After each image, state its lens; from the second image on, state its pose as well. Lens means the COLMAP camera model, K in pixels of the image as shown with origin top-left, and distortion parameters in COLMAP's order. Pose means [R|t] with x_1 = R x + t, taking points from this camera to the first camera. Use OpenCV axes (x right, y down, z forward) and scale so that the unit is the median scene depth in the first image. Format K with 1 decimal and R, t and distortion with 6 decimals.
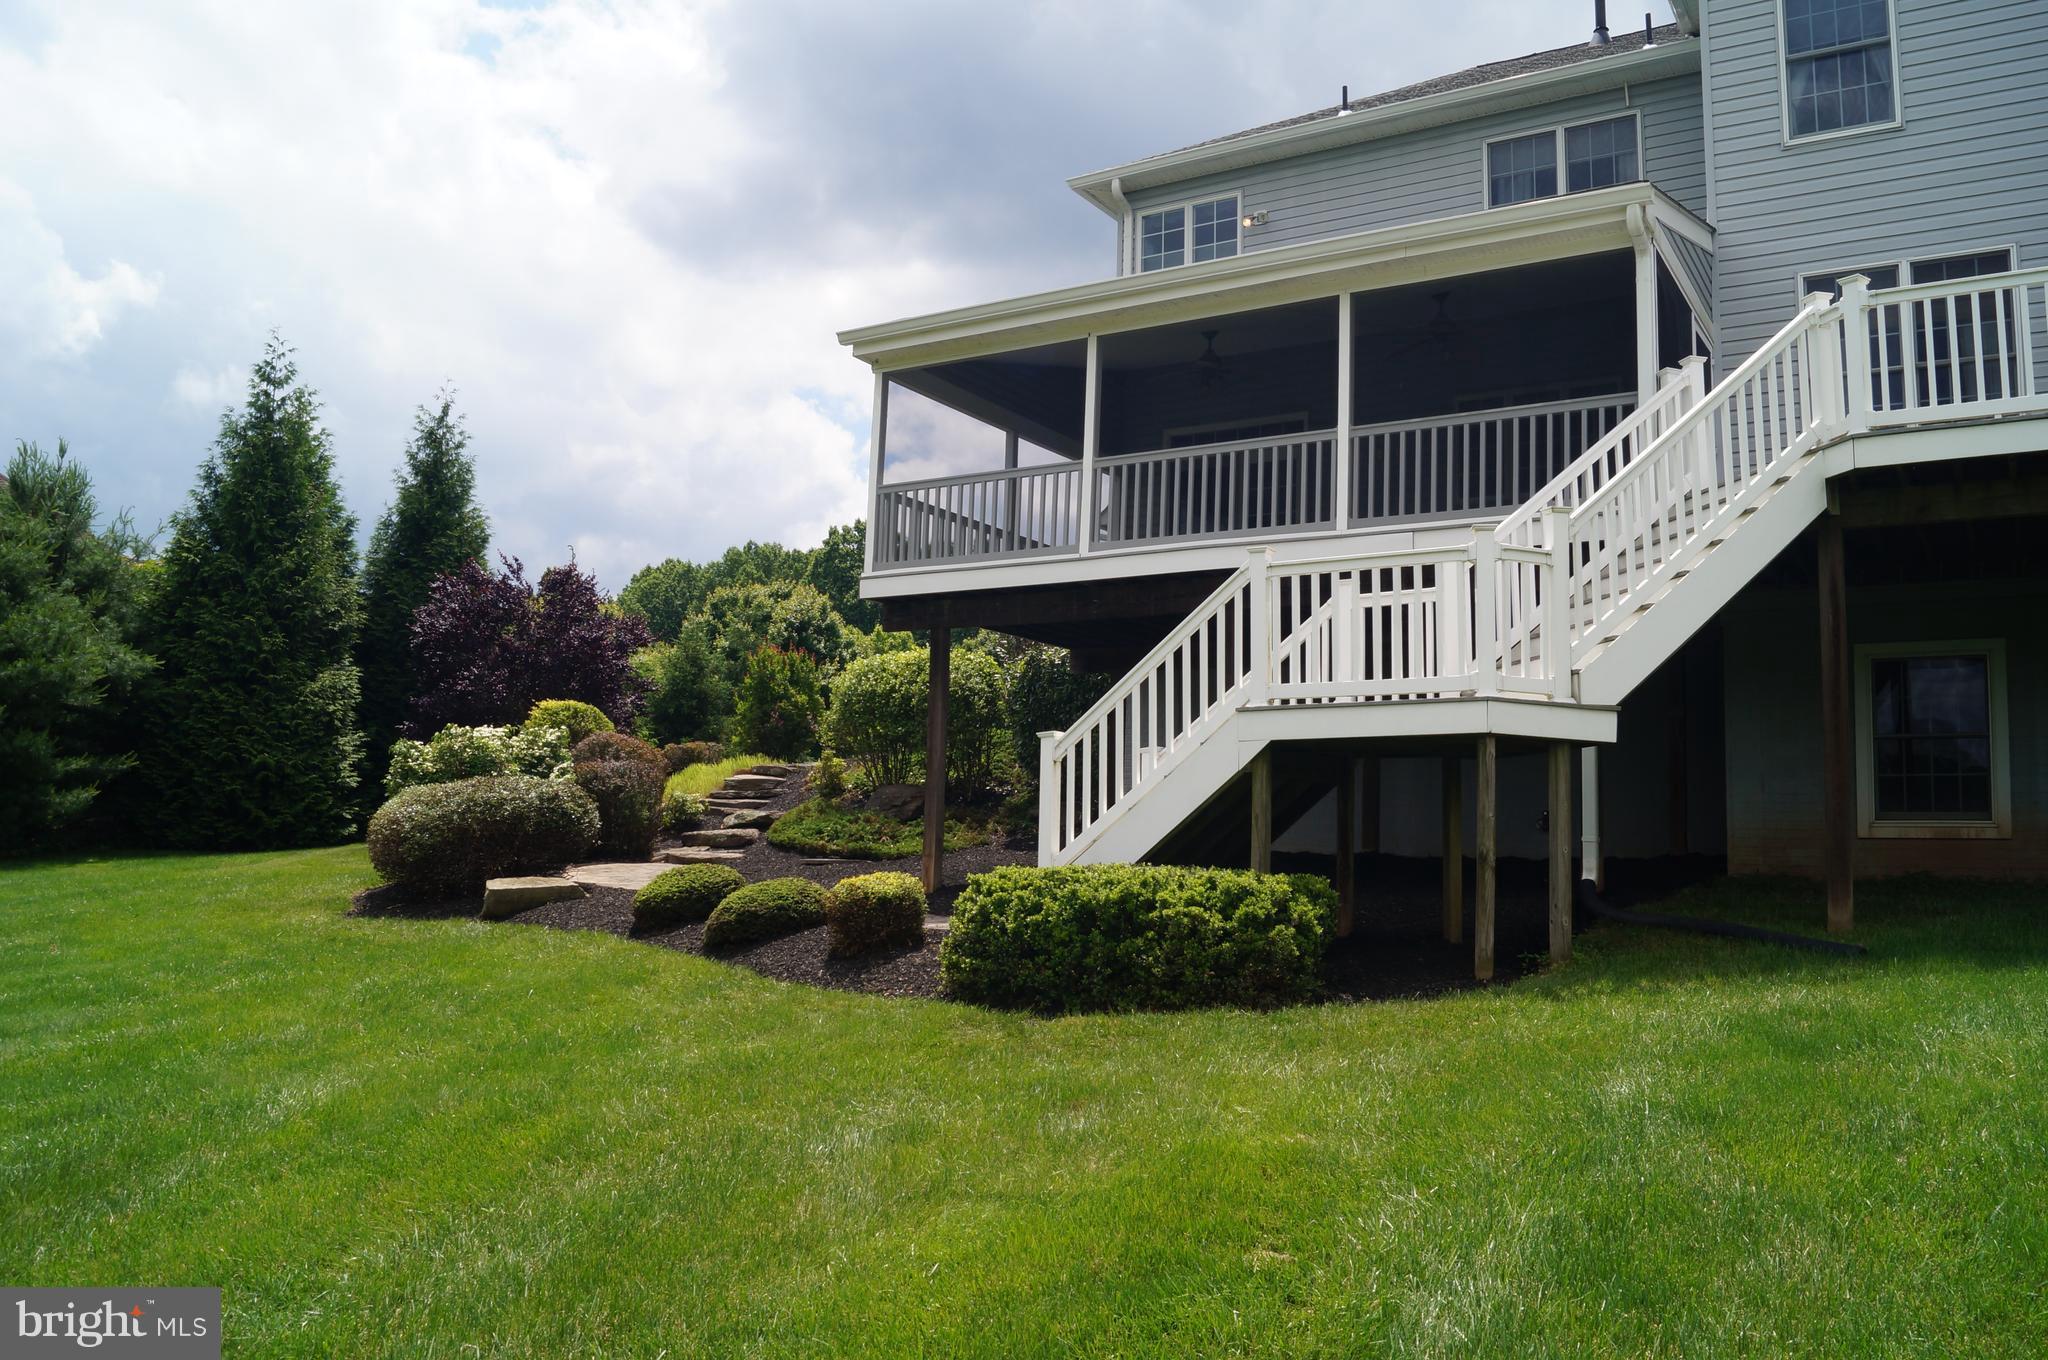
lens RADIAL K [[1606.8, 0, 1024.0], [0, 1606.8, 680.0], [0, 0, 1]] dist [-0.102180, 0.044472]
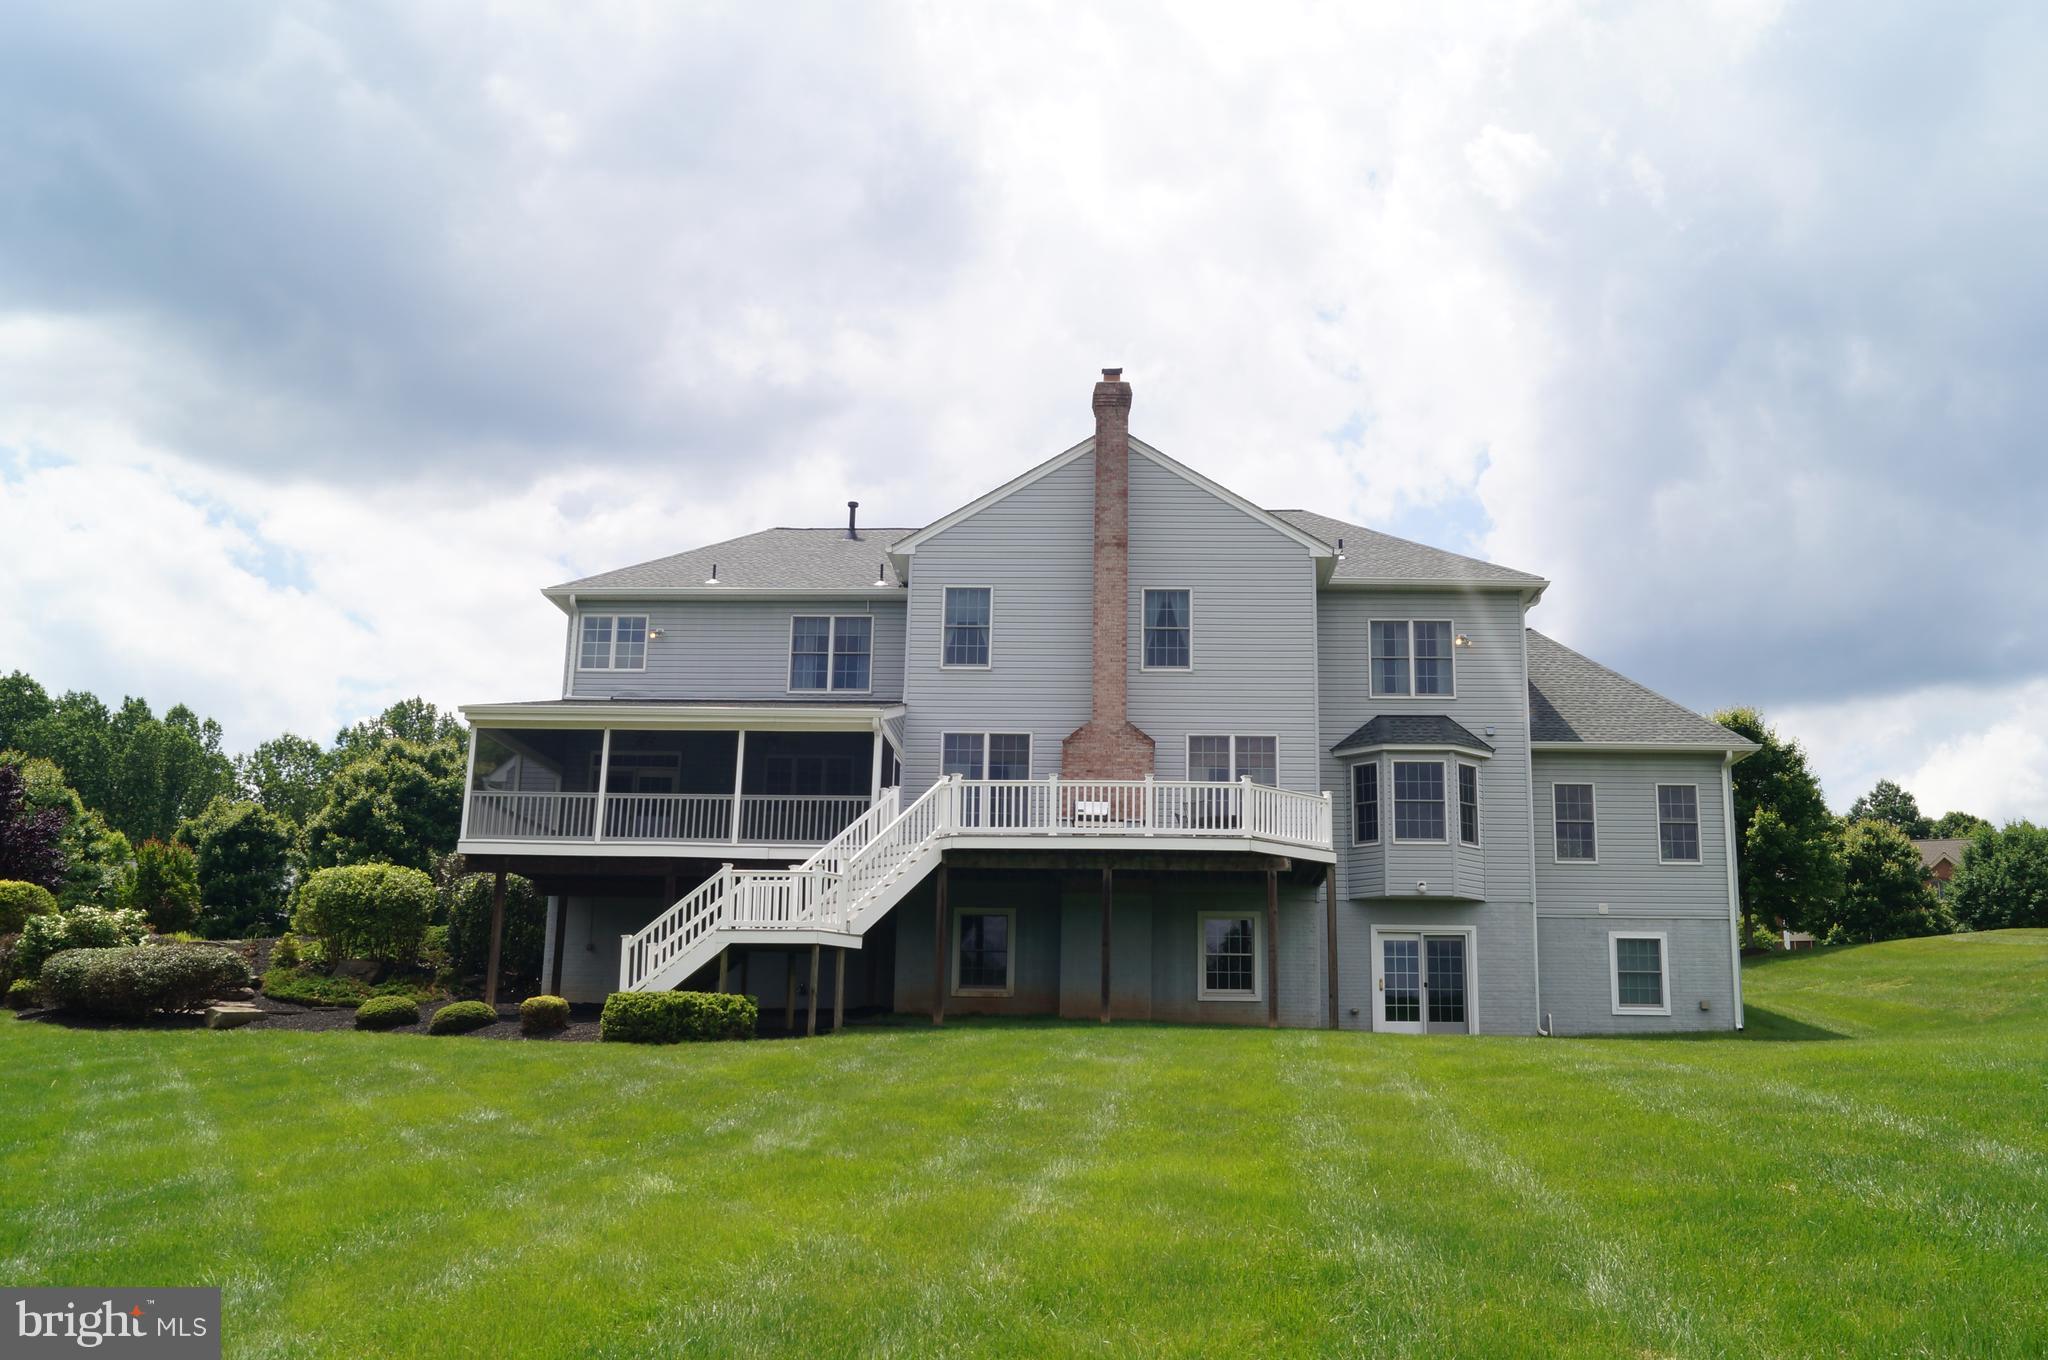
lens RADIAL K [[1606.8, 0, 1024.0], [0, 1606.8, 680.0], [0, 0, 1]] dist [-0.102180, 0.044472]
pose [[0.871618, 0.109092, 0.477893, -0.549011], [-0.048889, 0.989407, -0.136691, -0.040122], [-0.487742, 0.095778, 0.867718, -1.145675]]
